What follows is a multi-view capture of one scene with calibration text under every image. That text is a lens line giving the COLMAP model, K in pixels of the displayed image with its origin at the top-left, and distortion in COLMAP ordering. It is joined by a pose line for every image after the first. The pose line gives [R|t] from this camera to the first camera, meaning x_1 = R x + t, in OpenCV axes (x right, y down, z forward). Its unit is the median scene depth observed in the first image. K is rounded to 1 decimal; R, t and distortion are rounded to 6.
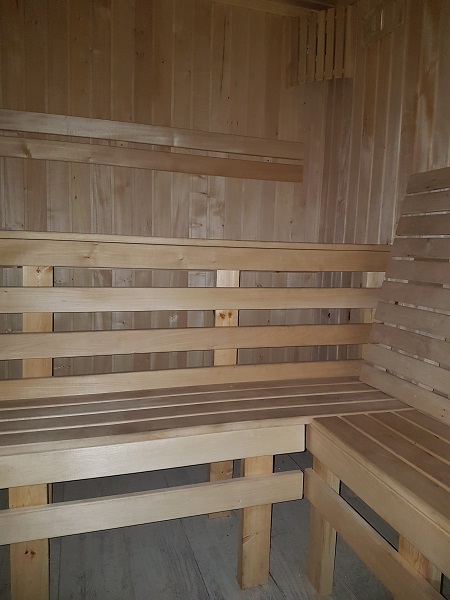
lens RADIAL K [[464.9, 0, 225.0], [0, 464.9, 300.0], [0, 0, 1]] dist [0.036623, -0.003495]
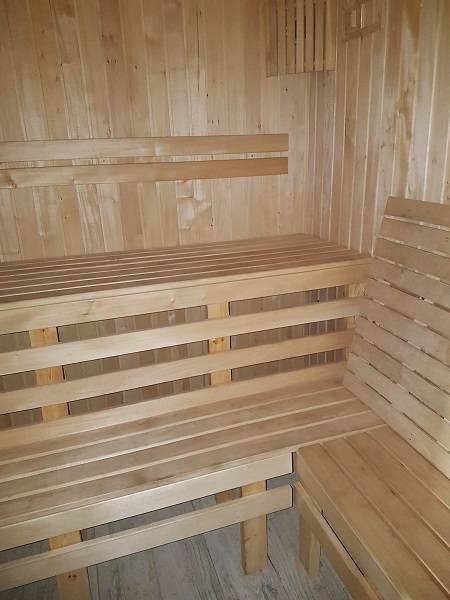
lens RADIAL K [[464.9, 0, 225.0], [0, 464.9, 300.0], [0, 0, 1]] dist [0.036623, -0.003495]
pose [[0.997654, -0.067175, -0.013223, 0.038562], [0.068457, 0.976133, 0.206101, -0.291497], [-0.000938, -0.206522, 0.978441, -0.048524]]
